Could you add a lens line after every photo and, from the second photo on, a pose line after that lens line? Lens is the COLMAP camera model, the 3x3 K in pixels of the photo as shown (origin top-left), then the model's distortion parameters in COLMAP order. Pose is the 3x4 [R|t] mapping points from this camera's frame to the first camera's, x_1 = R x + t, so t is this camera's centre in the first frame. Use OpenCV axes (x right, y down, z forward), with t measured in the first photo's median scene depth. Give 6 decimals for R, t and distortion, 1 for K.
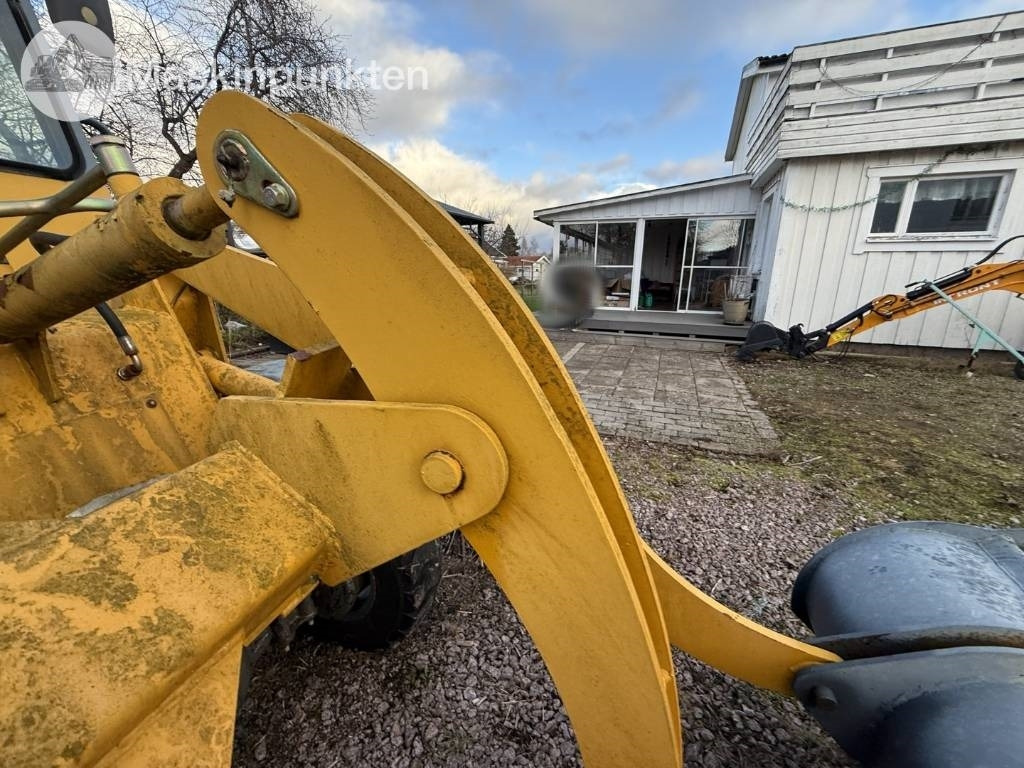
lens RADIAL K [[407.8, 0, 509.8], [0, 407.8, 382.5], [0, 0, 1]] dist [-0.000755, 0.000159]
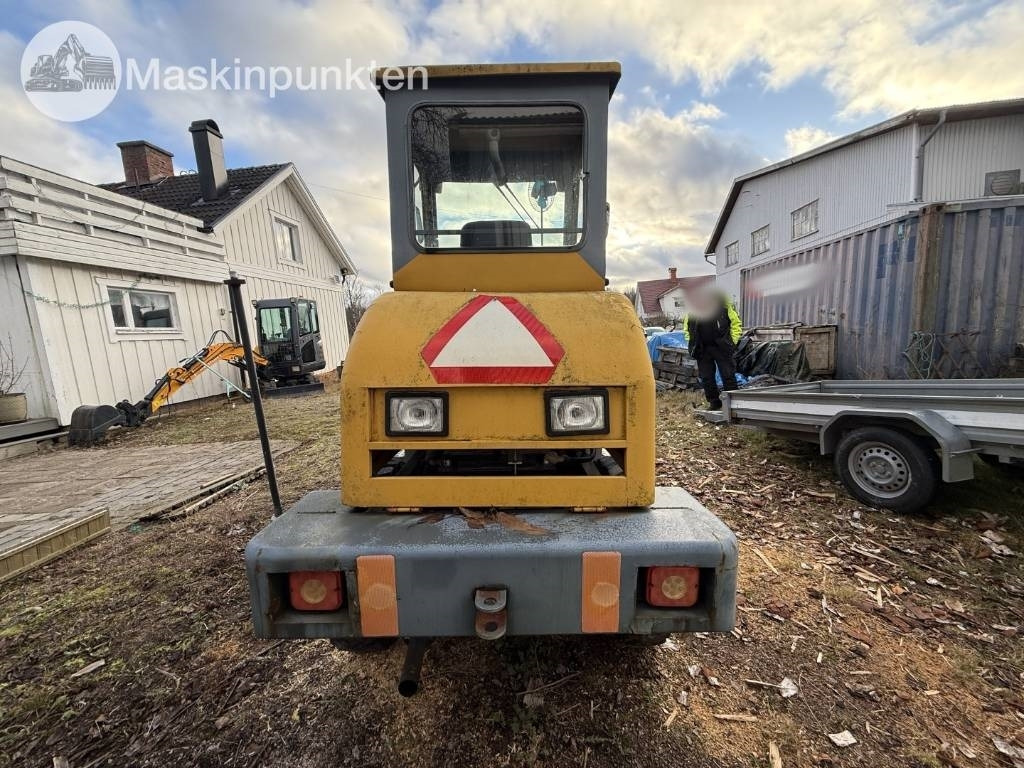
lens RADIAL K [[407.8, 0, 508.0], [0, 407.8, 384.7], [0, 0, 1]] dist [-0.000755, 0.000159]
pose [[-0.292562, -0.110999, 0.949782, -0.695708], [0.315661, 0.926353, 0.205494, -0.076219], [-0.902644, 0.359930, -0.235977, 0.265245]]
